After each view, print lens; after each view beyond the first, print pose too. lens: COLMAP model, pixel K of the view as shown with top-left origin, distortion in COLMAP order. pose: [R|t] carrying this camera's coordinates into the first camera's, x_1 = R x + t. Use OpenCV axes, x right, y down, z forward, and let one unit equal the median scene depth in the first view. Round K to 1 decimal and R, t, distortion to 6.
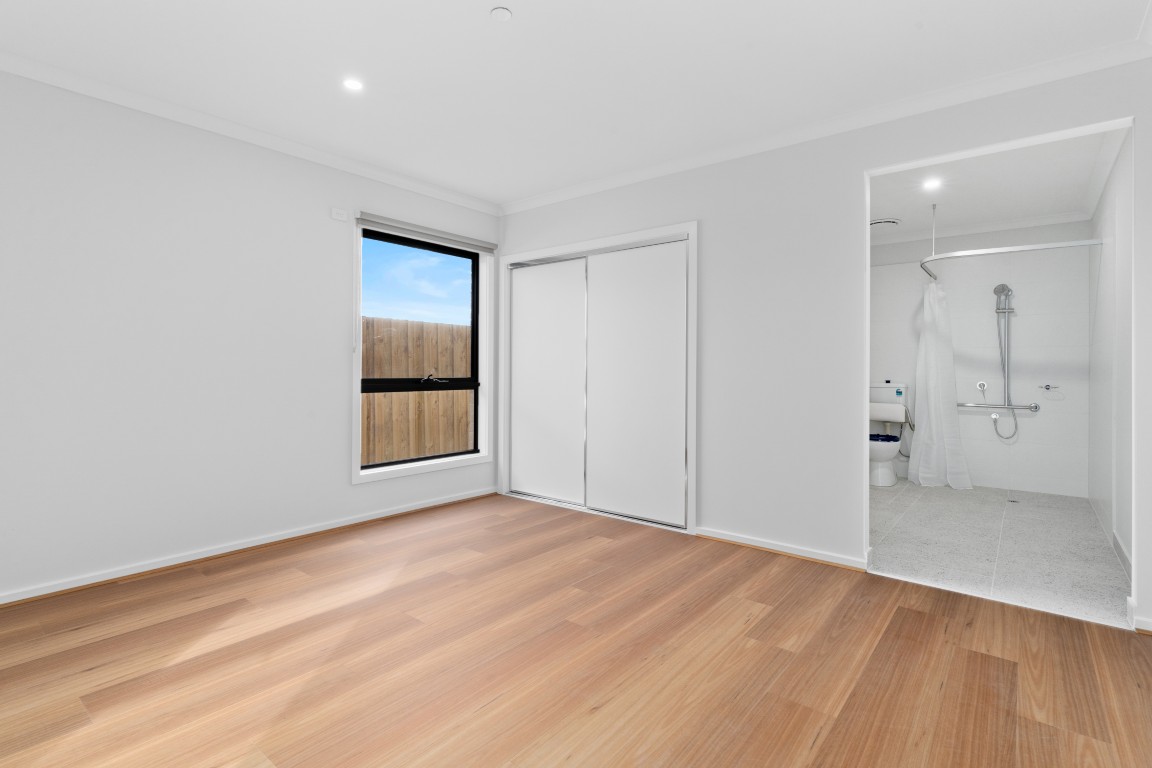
lens RADIAL K [[561.6, 0, 576.8], [0, 561.6, 374.9], [0, 0, 1]] dist [-0.004925, -0.001699]
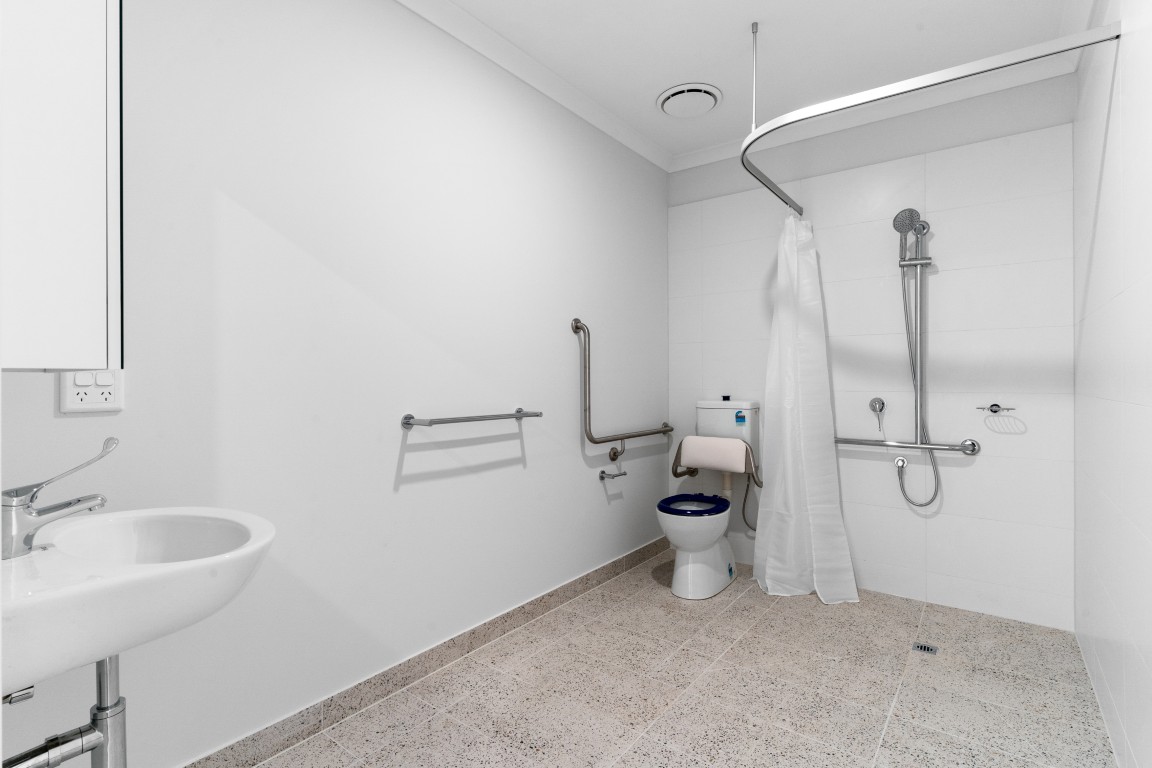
lens RADIAL K [[561.6, 0, 574.6], [0, 561.6, 387.2], [0, 0, 1]] dist [-0.004925, -0.001699]
pose [[0.998964, -0.004990, 0.045237, 0.416312], [0.005299, 0.999963, -0.006708, 0.004234], [-0.045202, 0.006941, 0.998954, 0.484488]]
